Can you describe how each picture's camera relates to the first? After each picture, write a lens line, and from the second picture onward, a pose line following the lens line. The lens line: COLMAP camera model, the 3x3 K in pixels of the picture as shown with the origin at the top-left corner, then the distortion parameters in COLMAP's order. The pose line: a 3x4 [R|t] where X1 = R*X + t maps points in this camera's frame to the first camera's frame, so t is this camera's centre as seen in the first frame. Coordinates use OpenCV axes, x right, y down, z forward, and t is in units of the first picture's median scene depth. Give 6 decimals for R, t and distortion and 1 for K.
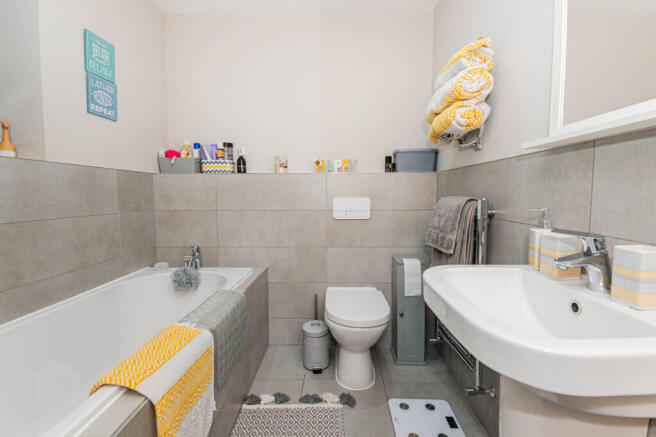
lens RADIAL K [[294.2, 0, 328.0], [0, 294.2, 218.5], [0, 0, 1]] dist [0.049861, -0.041690]
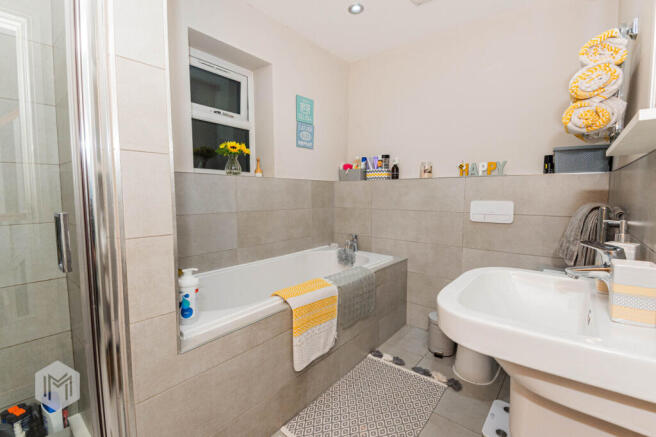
lens RADIAL K [[294.2, 0, 328.0], [0, 294.2, 218.5], [0, 0, 1]] dist [0.049861, -0.041690]
pose [[0.786255, 0.058348, -0.615141, 0.292455], [-0.053791, 0.998216, 0.025930, -0.008137], [0.615556, 0.012701, 0.787991, -0.144293]]
